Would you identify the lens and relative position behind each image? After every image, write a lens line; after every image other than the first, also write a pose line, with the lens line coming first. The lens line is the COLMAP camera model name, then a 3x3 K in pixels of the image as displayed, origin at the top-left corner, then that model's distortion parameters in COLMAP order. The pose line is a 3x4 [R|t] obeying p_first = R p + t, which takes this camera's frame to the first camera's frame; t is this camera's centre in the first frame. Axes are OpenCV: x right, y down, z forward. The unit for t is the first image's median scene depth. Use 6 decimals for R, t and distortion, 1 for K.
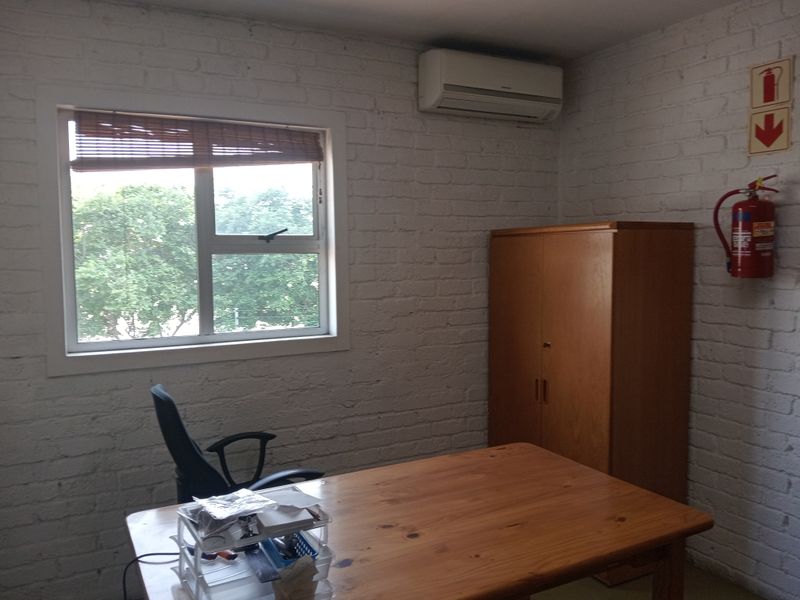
lens RADIAL K [[648.7, 0, 400.0], [0, 648.7, 300.0], [0, 0, 1]] dist [0.116759, -0.258634]
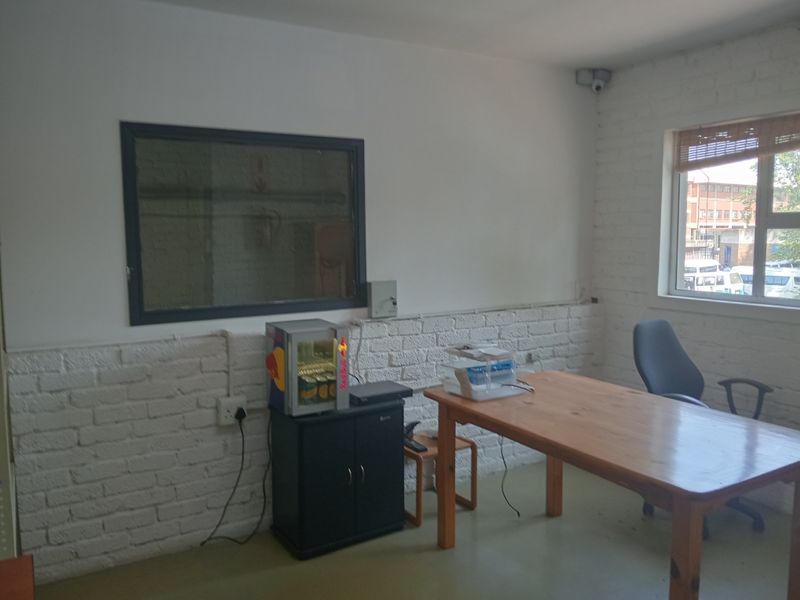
lens RADIAL K [[648.7, 0, 400.0], [0, 648.7, 300.0], [0, 0, 1]] dist [0.116759, -0.258634]
pose [[0.049355, 0.110521, -0.992648, 0.898094], [-0.067614, 0.991949, 0.107081, -0.025602], [0.996490, 0.061832, 0.056431, 0.289813]]
